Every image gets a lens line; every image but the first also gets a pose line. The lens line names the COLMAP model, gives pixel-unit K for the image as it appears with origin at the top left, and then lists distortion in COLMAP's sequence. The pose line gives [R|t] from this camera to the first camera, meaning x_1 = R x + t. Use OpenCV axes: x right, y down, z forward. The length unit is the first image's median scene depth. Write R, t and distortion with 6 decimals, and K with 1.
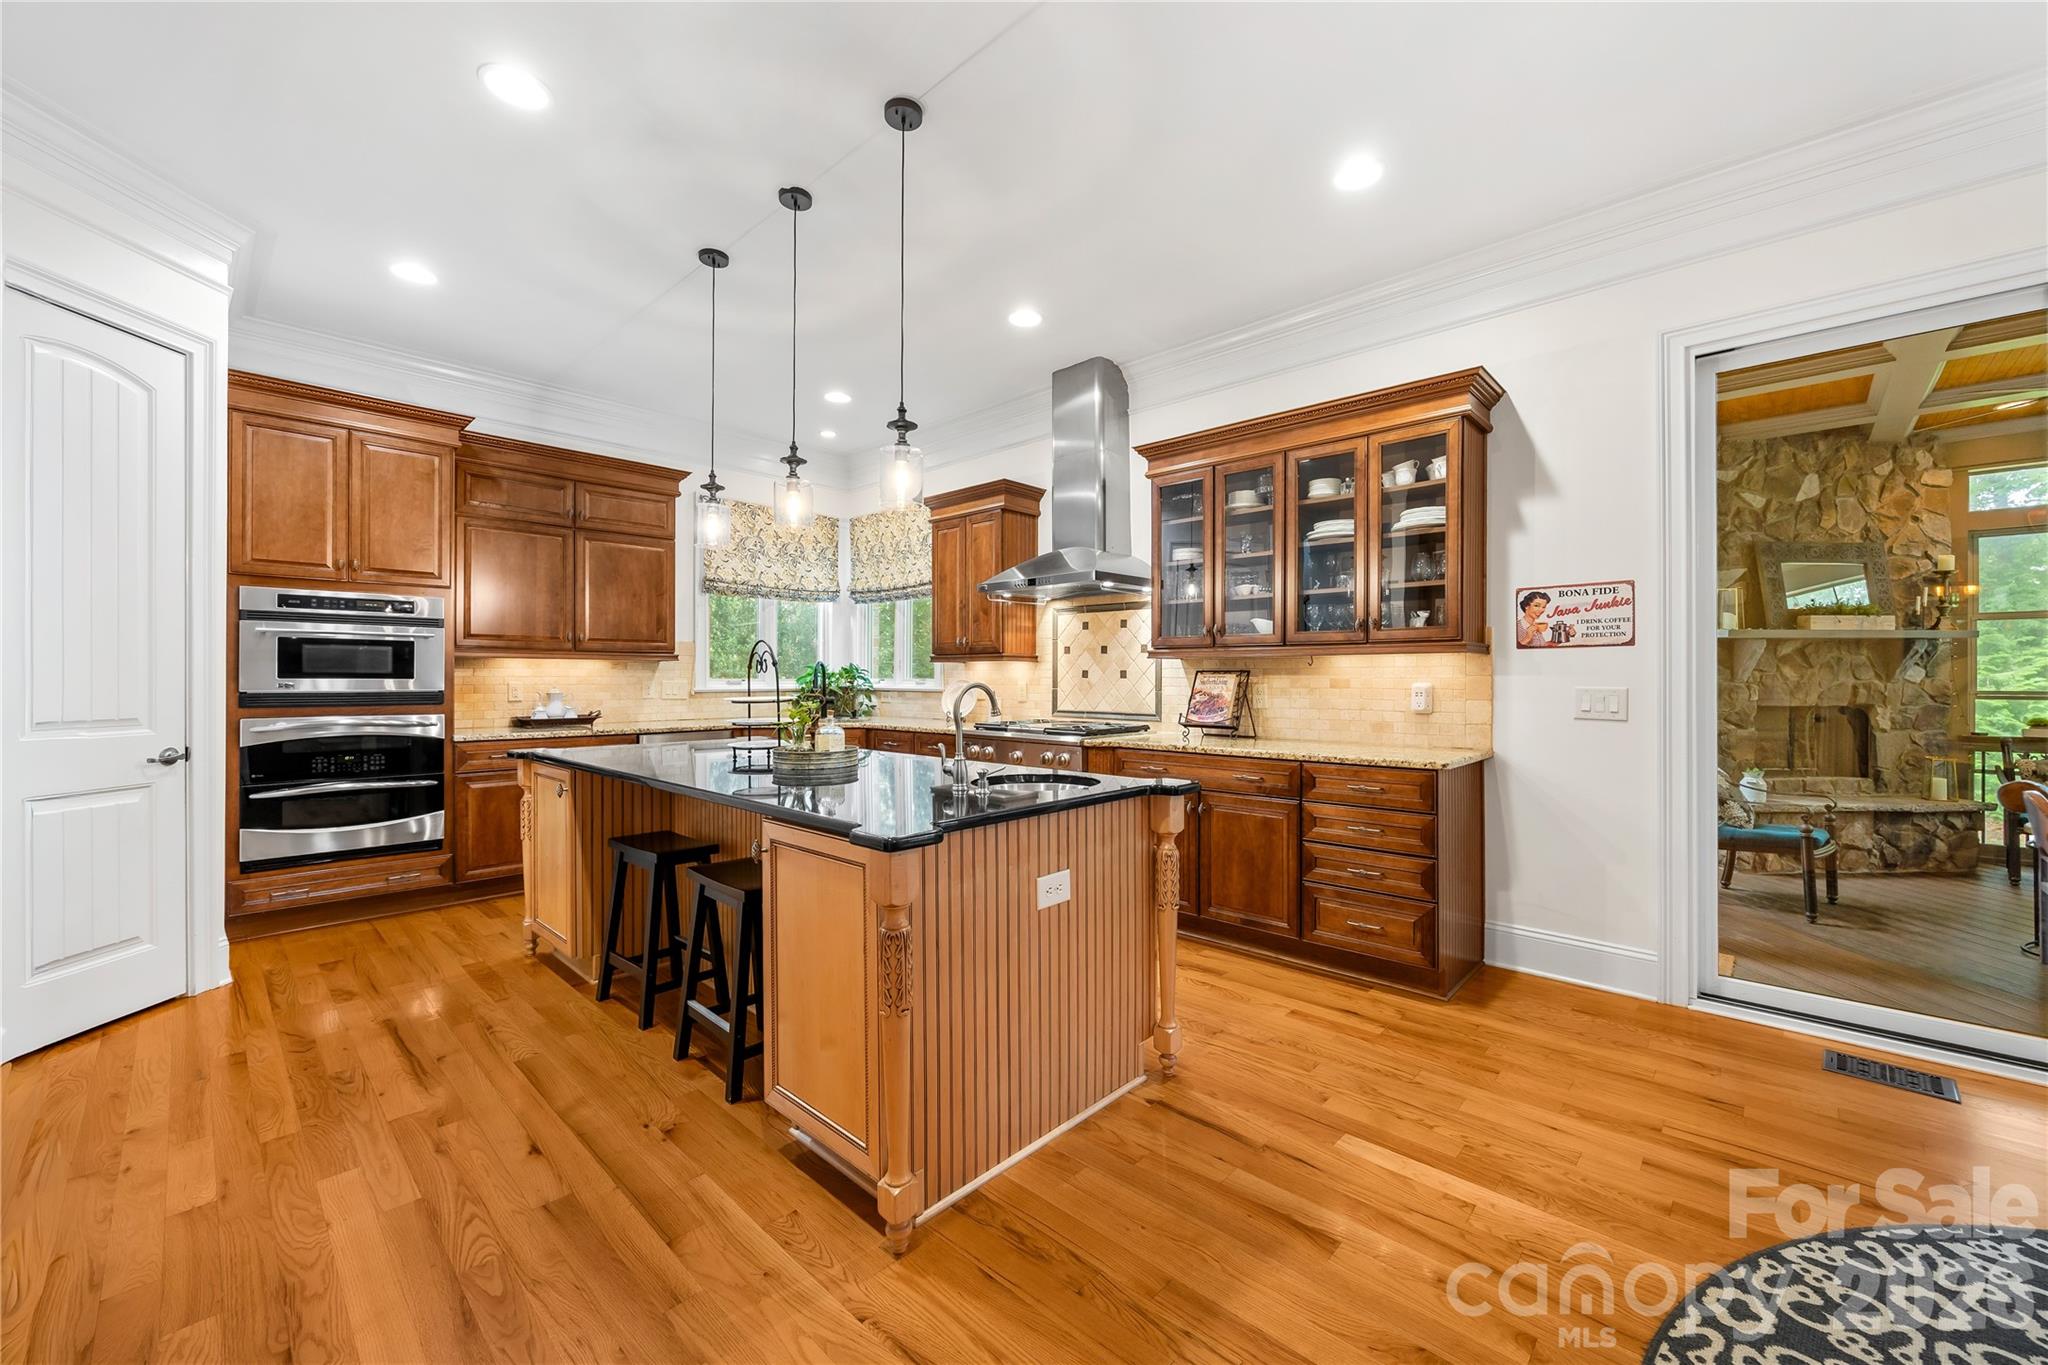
lens RADIAL K [[797.0, 0, 1021.3], [0, 797.0, 680.4], [0, 0, 1]] dist [-0.007700, 0.000262]
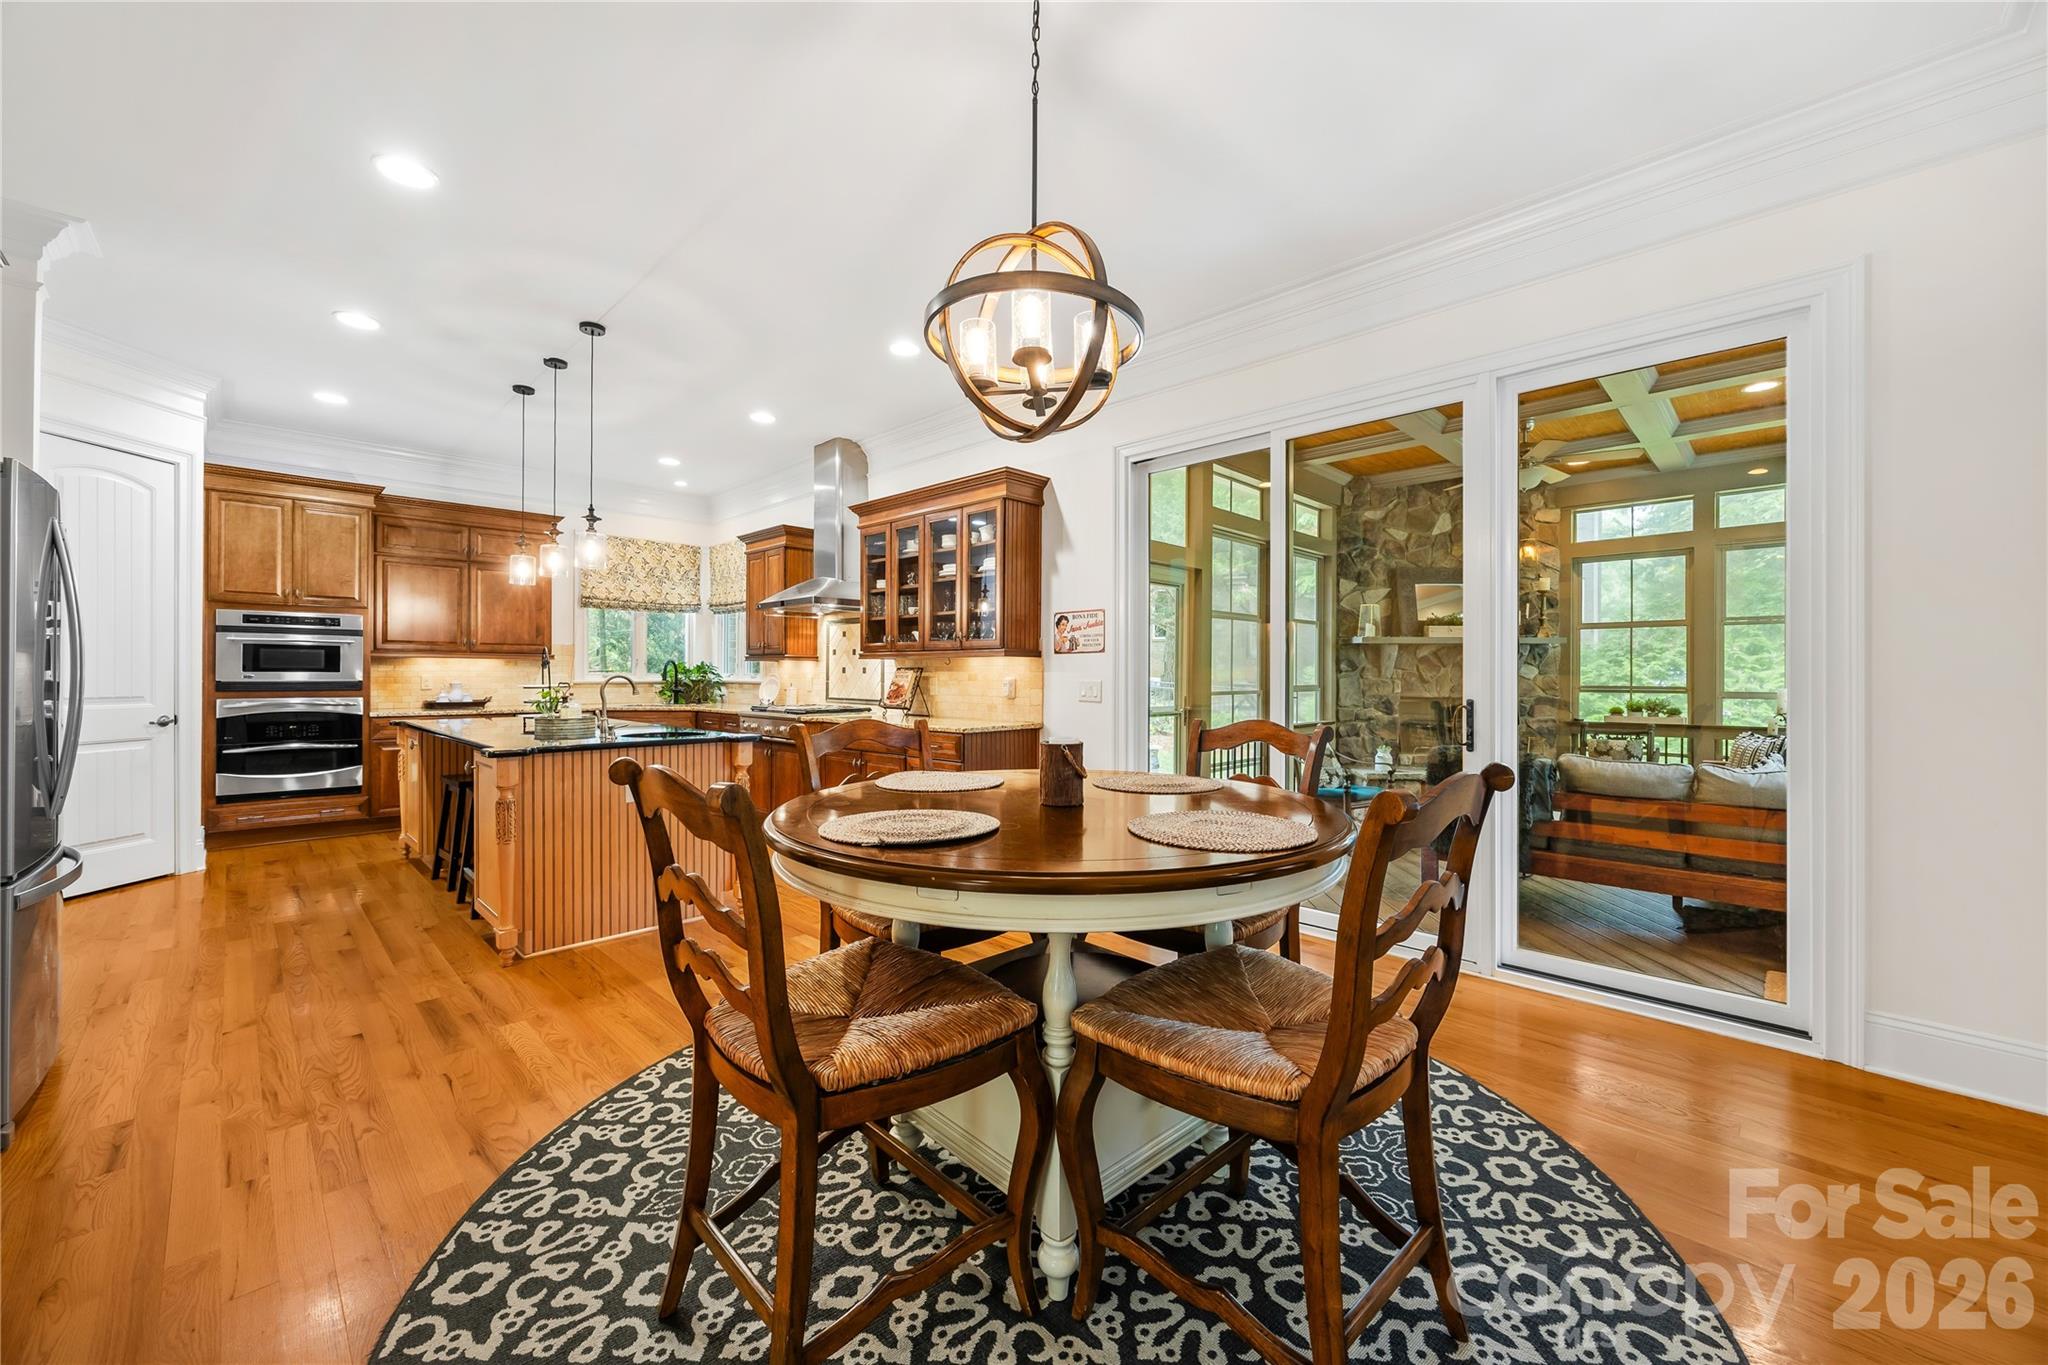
lens RADIAL K [[797.0, 0, 1024.6], [0, 797.0, 678.0], [0, 0, 1]] dist [-0.007700, 0.000262]
pose [[0.999692, 0.002872, -0.024658, 0.493772], [-0.002836, 0.999995, 0.001501, 0.002515], [0.024663, -0.001431, 0.999695, -0.388526]]
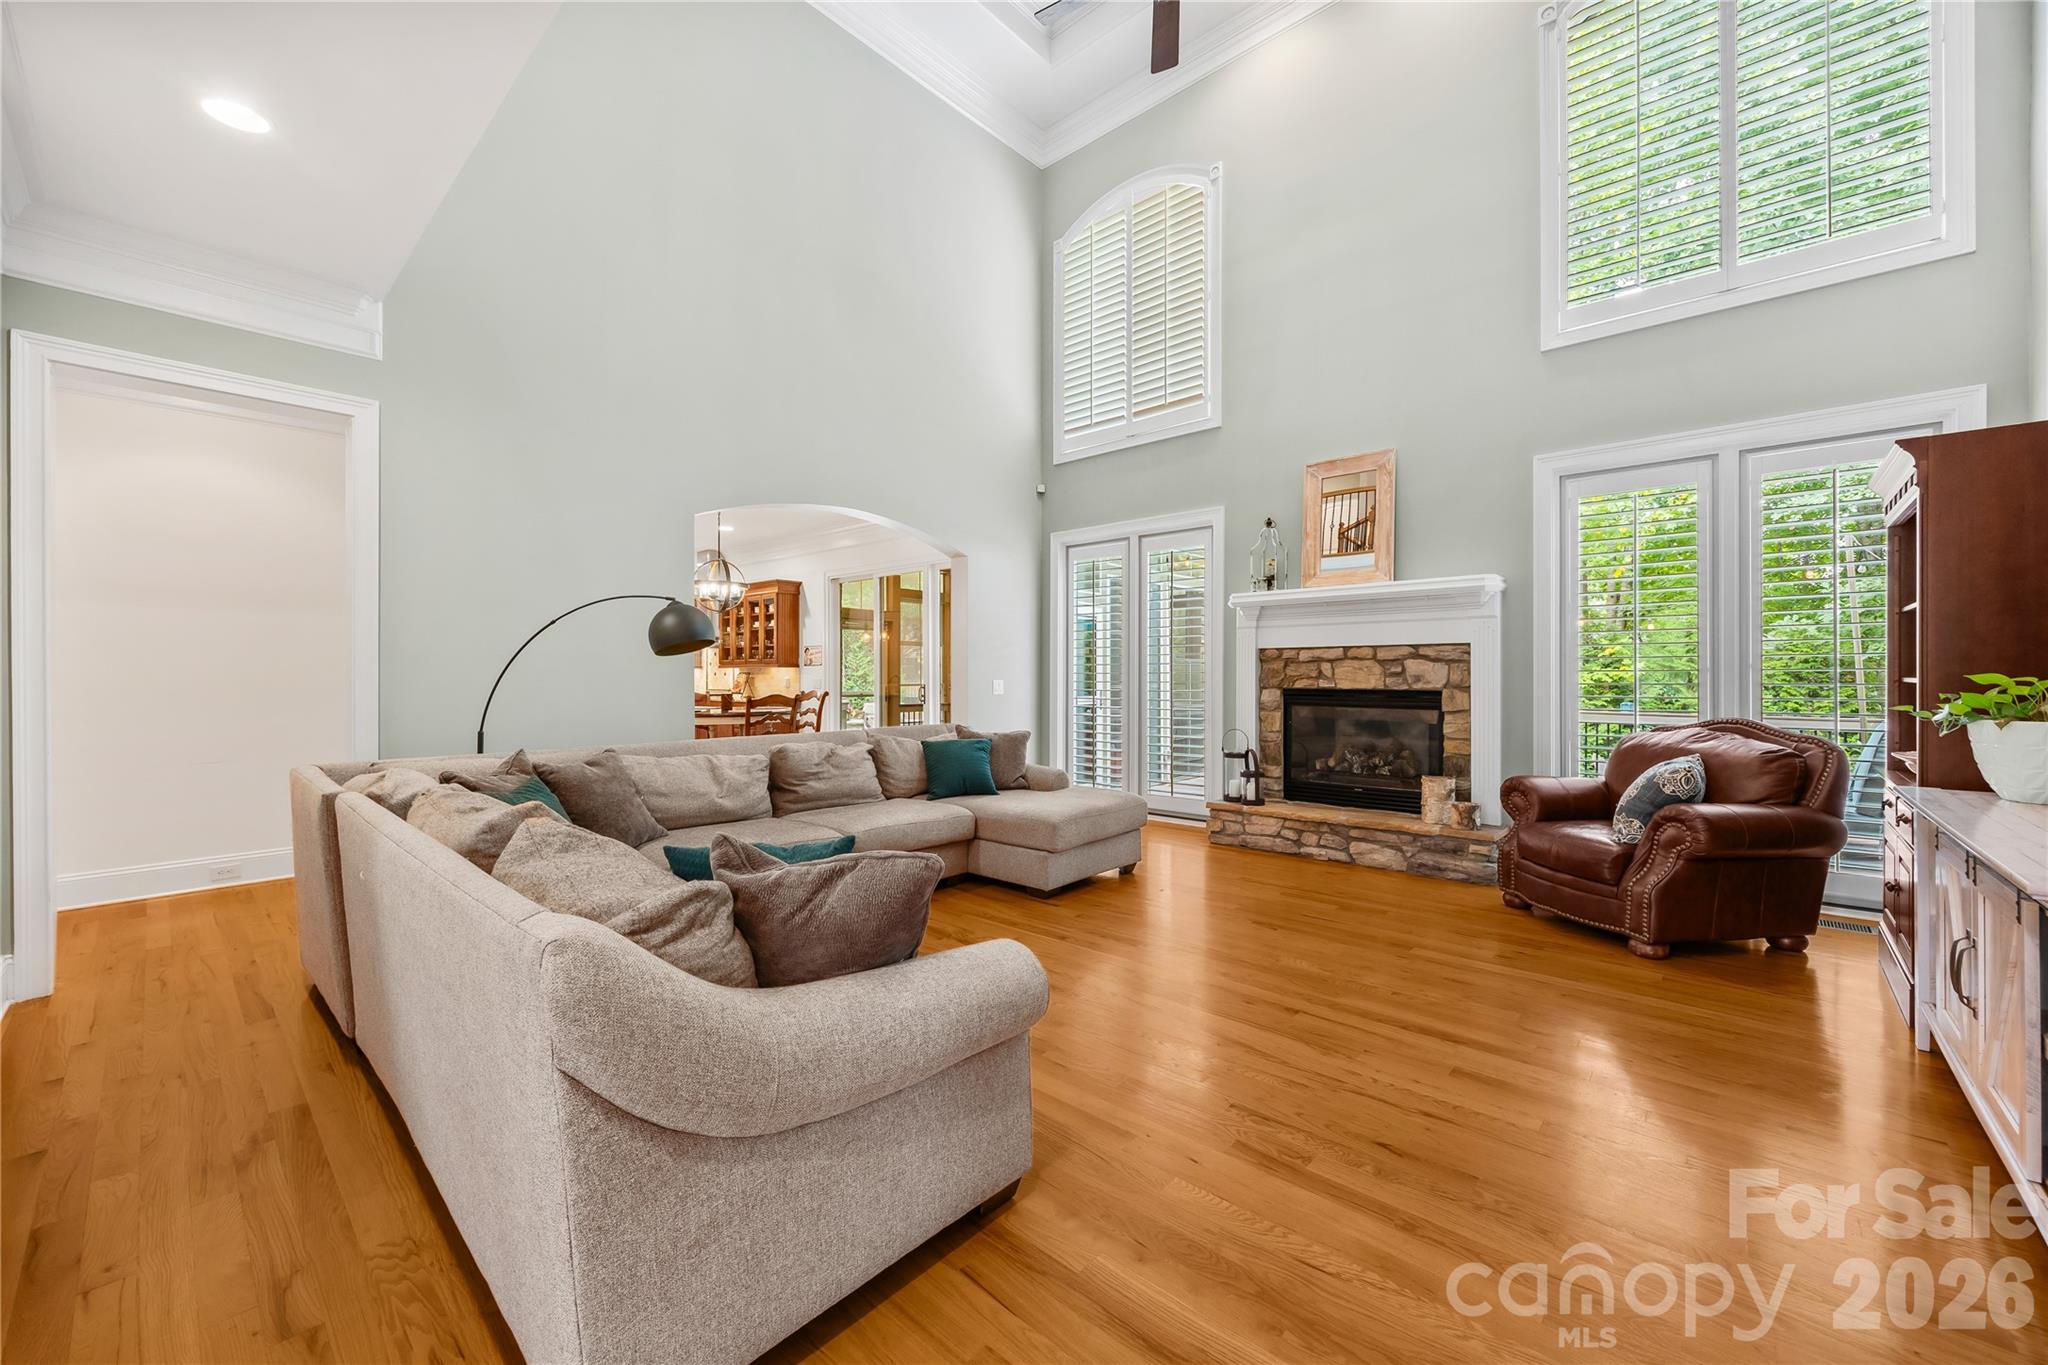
lens RADIAL K [[797.0, 0, 1025.3], [0, 797.0, 679.2], [0, 0, 1]] dist [-0.007700, 0.000262]
pose [[0.999731, 0.003362, 0.022932, 1.150950], [-0.003369, 0.999994, 0.000249, 0.006146], [-0.022931, -0.000326, 0.999737, -1.720919]]
